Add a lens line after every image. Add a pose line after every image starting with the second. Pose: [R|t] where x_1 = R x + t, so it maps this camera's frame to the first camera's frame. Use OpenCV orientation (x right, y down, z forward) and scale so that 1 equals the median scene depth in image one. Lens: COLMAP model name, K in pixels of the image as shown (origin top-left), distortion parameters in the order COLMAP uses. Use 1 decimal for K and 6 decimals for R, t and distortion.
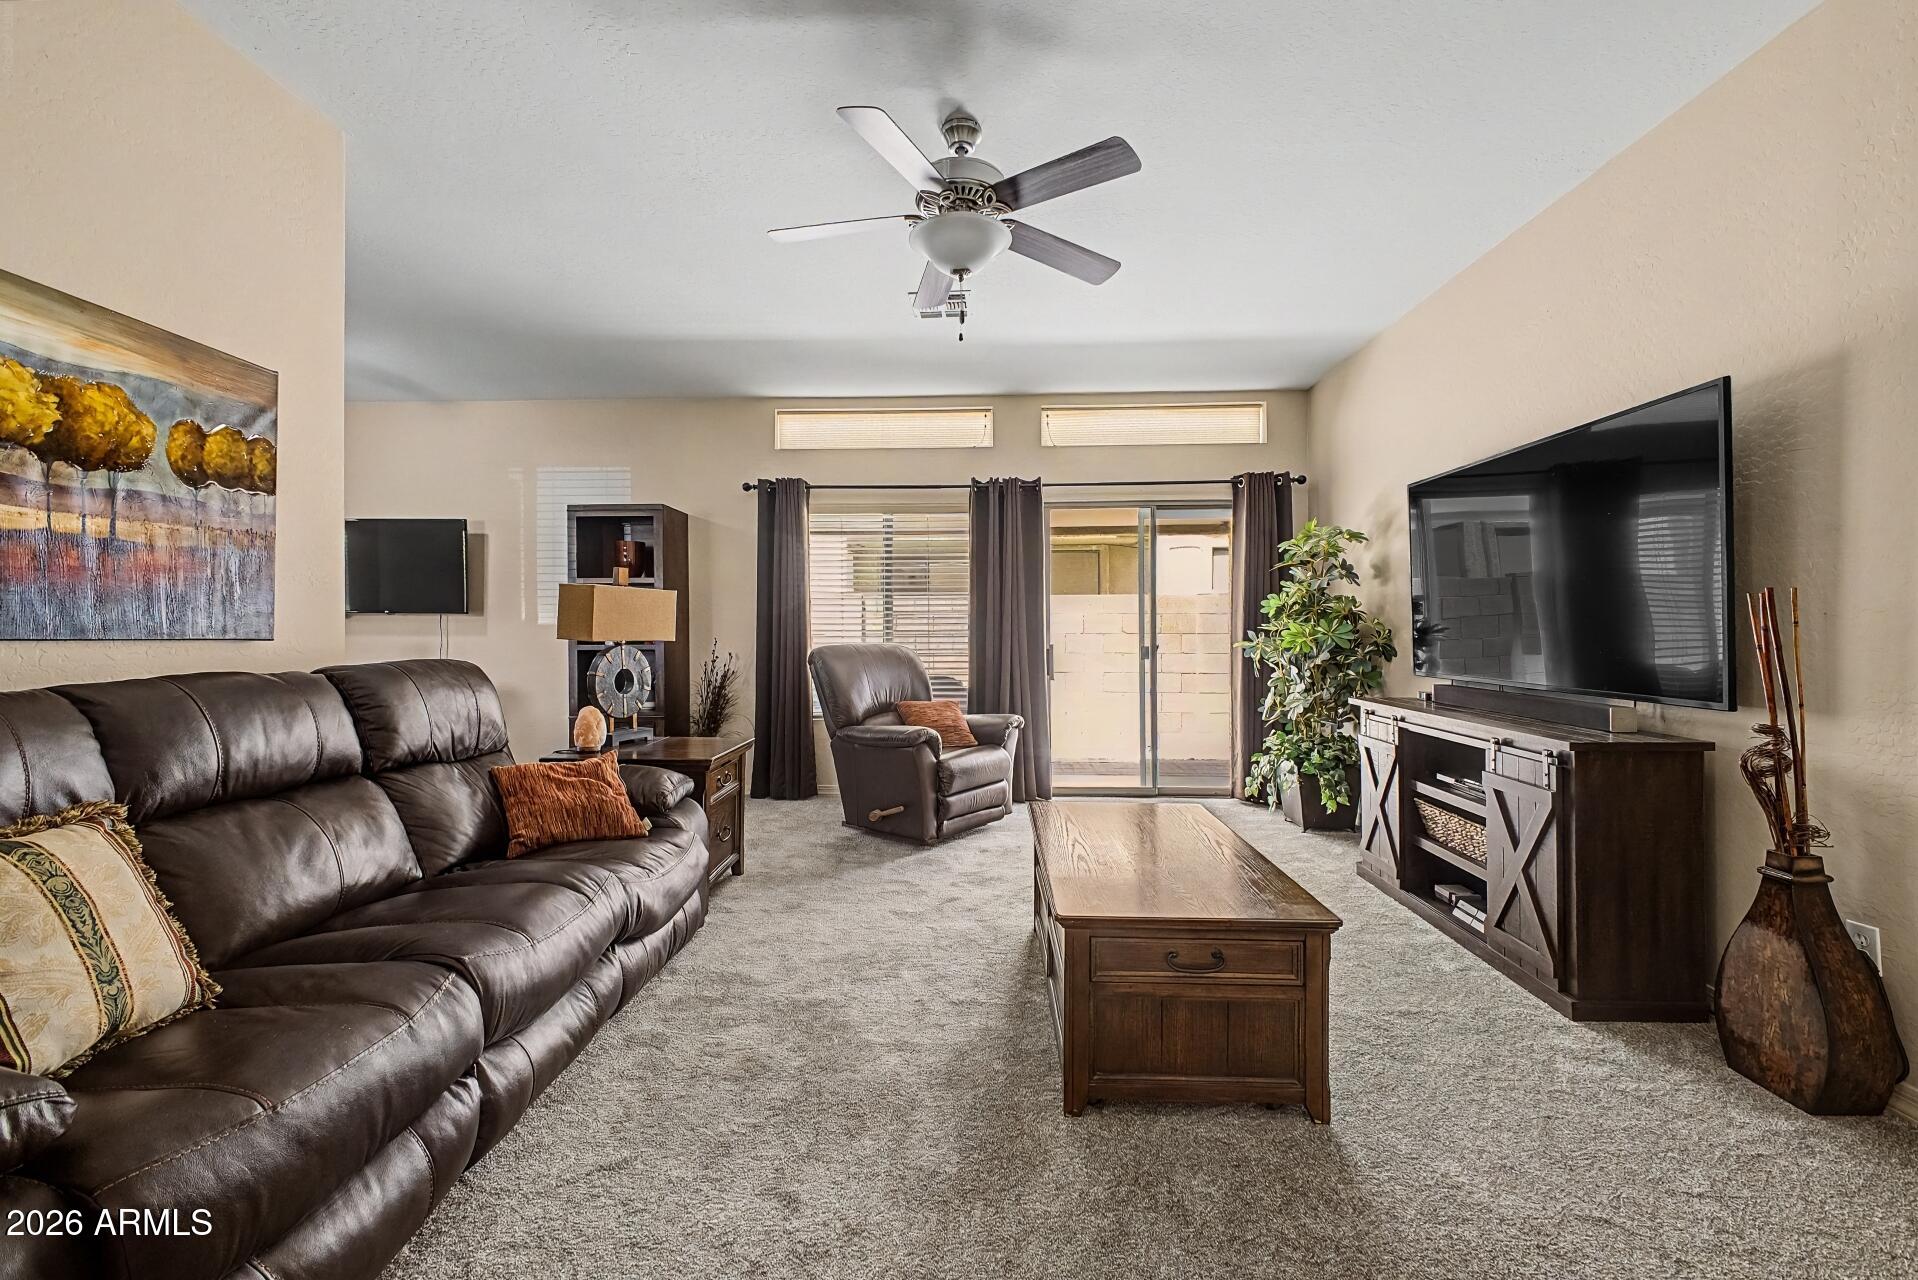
lens RADIAL K [[757.2, 0, 957.6], [0, 757.2, 638.8], [0, 0, 1]] dist [0.022294, -0.008173]
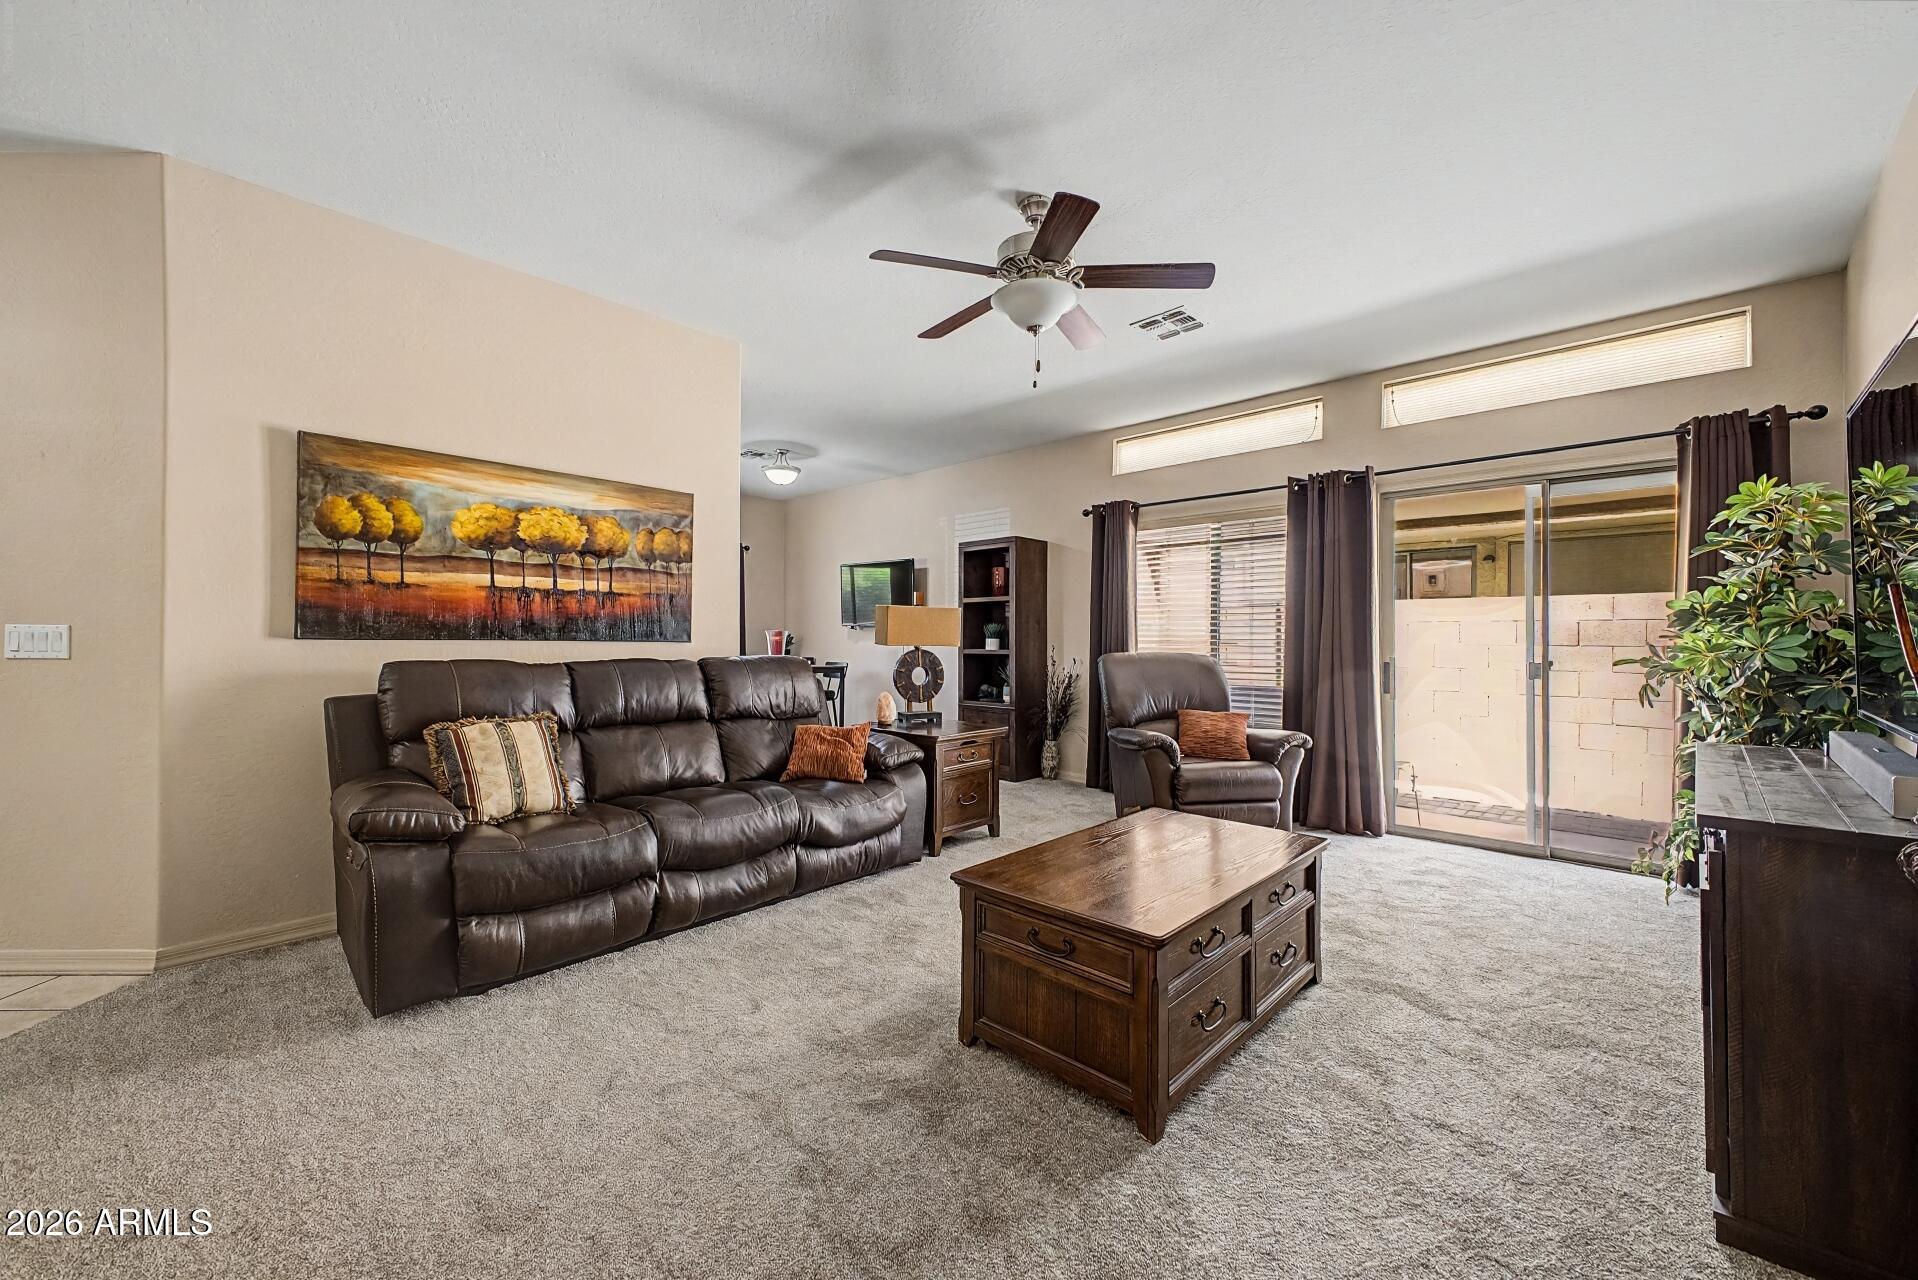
lens RADIAL K [[747.7, 0, 963.4], [0, 747.7, 645.9], [0, 0, 1]] dist [0.018525, -0.000085]
pose [[0.755269, 0.011639, -0.655311, 0.653251], [-0.013915, 0.999902, 0.001721, -0.001607], [0.655267, 0.007819, 0.755357, 0.074743]]
